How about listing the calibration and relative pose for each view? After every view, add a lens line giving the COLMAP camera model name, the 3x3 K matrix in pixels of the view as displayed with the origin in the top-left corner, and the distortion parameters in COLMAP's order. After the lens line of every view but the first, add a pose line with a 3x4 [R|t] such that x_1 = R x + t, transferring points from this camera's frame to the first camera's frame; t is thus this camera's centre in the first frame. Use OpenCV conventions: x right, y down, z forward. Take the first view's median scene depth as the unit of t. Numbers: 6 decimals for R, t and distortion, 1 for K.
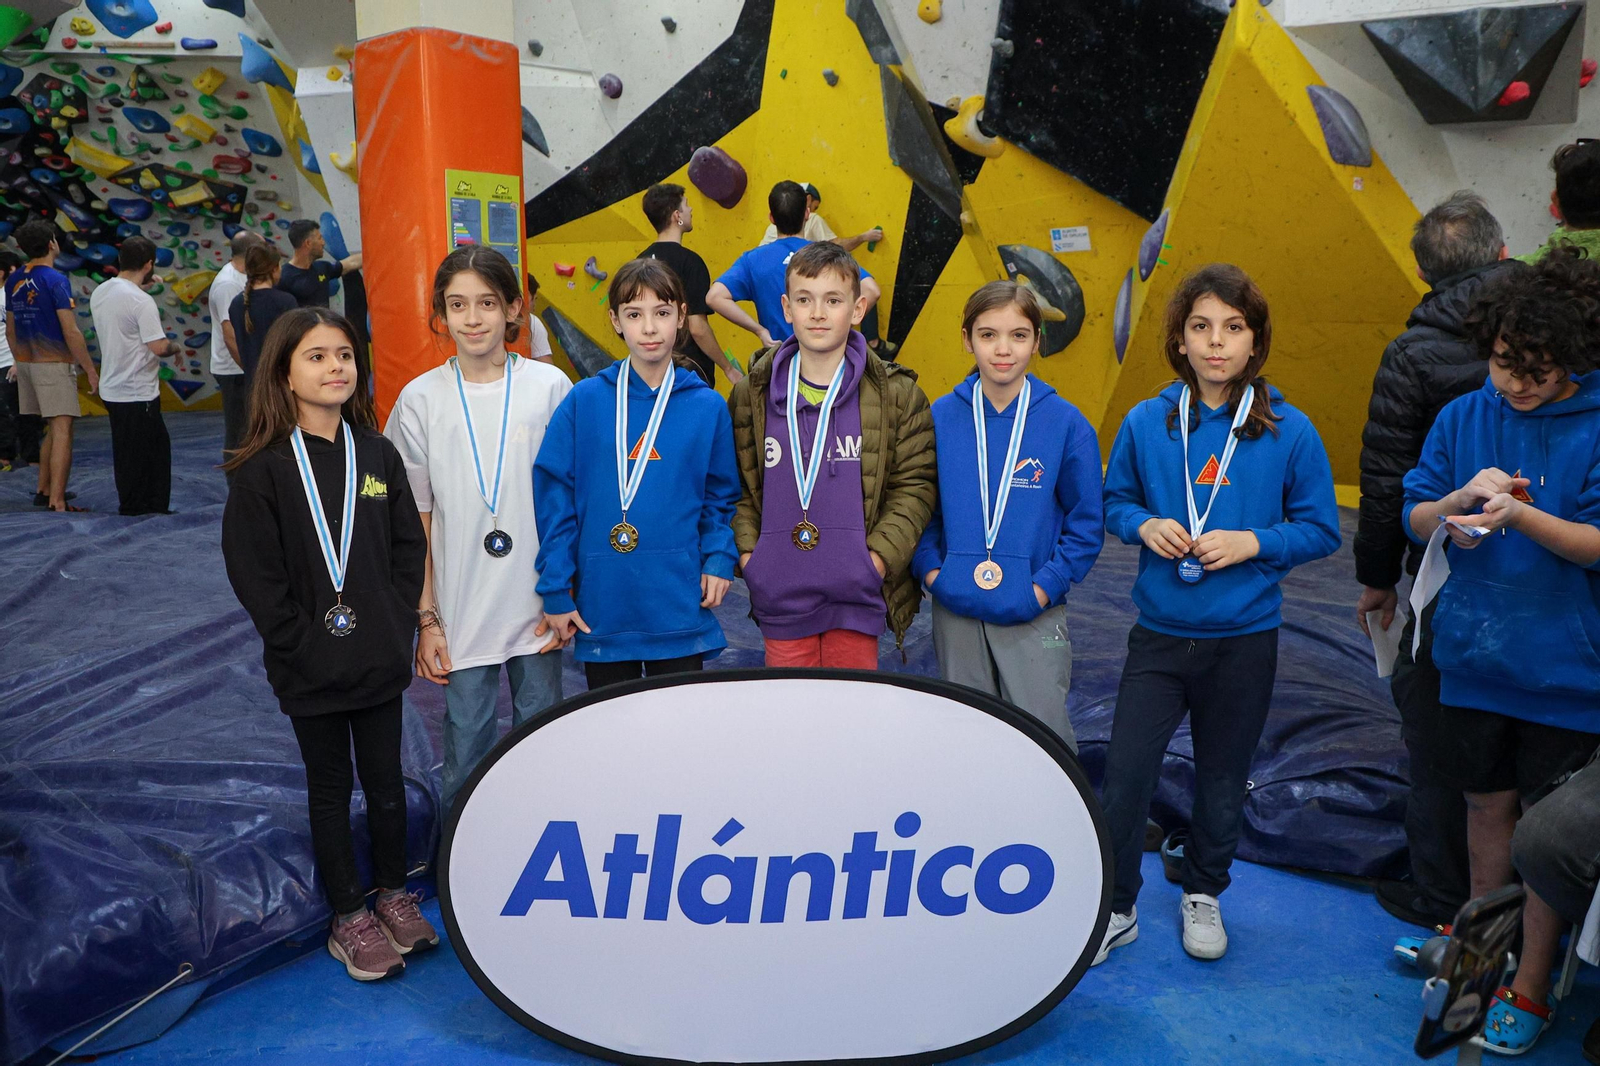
lens RADIAL K [[1189.8, 0, 815.6], [0, 1189.8, 472.7], [0, 0, 1]] dist [-0.052881, 0.004344]
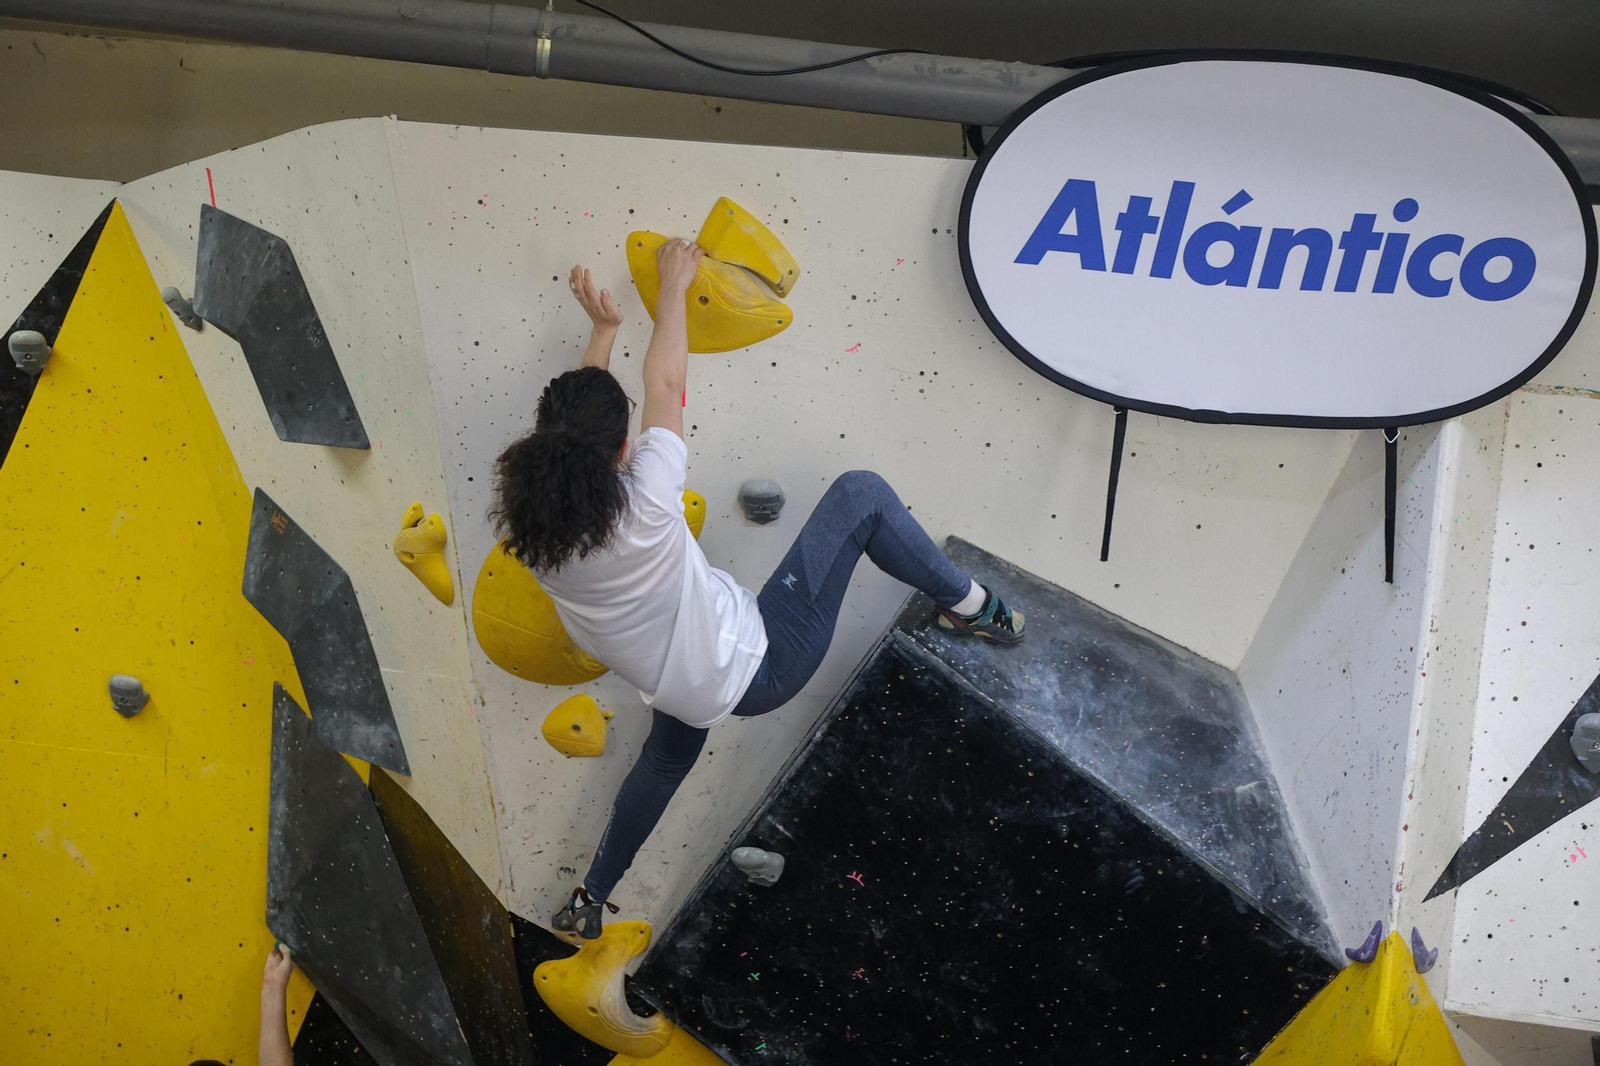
lens RADIAL K [[3097.3, 0, 749.3], [0, 3097.3, 501.2], [0, 0, 1]] dist [0.016609, -0.295530]
pose [[0.875927, 0.141912, 0.461099, -0.265358], [-0.050461, 0.977466, -0.204974, -0.183937], [-0.479797, 0.156274, 0.863350, 0.015191]]
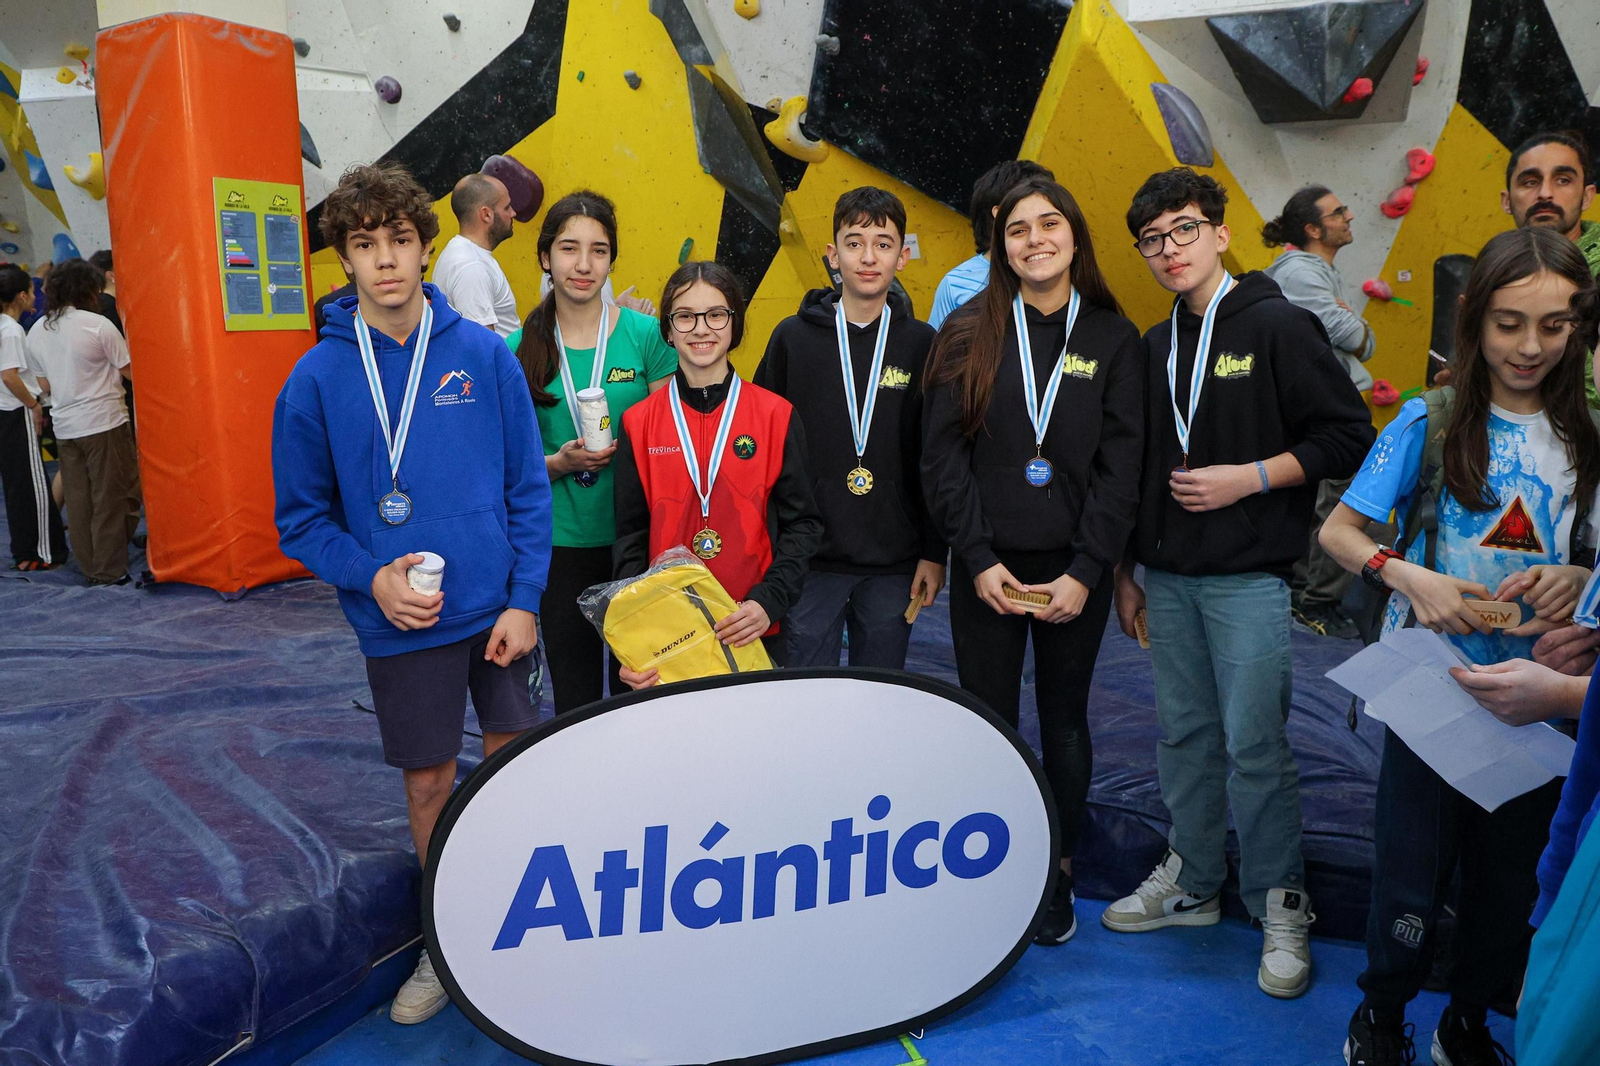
lens RADIAL K [[1202.4, 0, 780.2], [0, 1202.4, 490.2], [0, 0, 1]] dist [-0.053145, 0.006597]
pose [[0.987461, -0.044154, 0.151562, -0.027581], [0.044343, 0.999014, 0.002138, -0.006454], [-0.151507, 0.004609, 0.988445, 0.047609]]
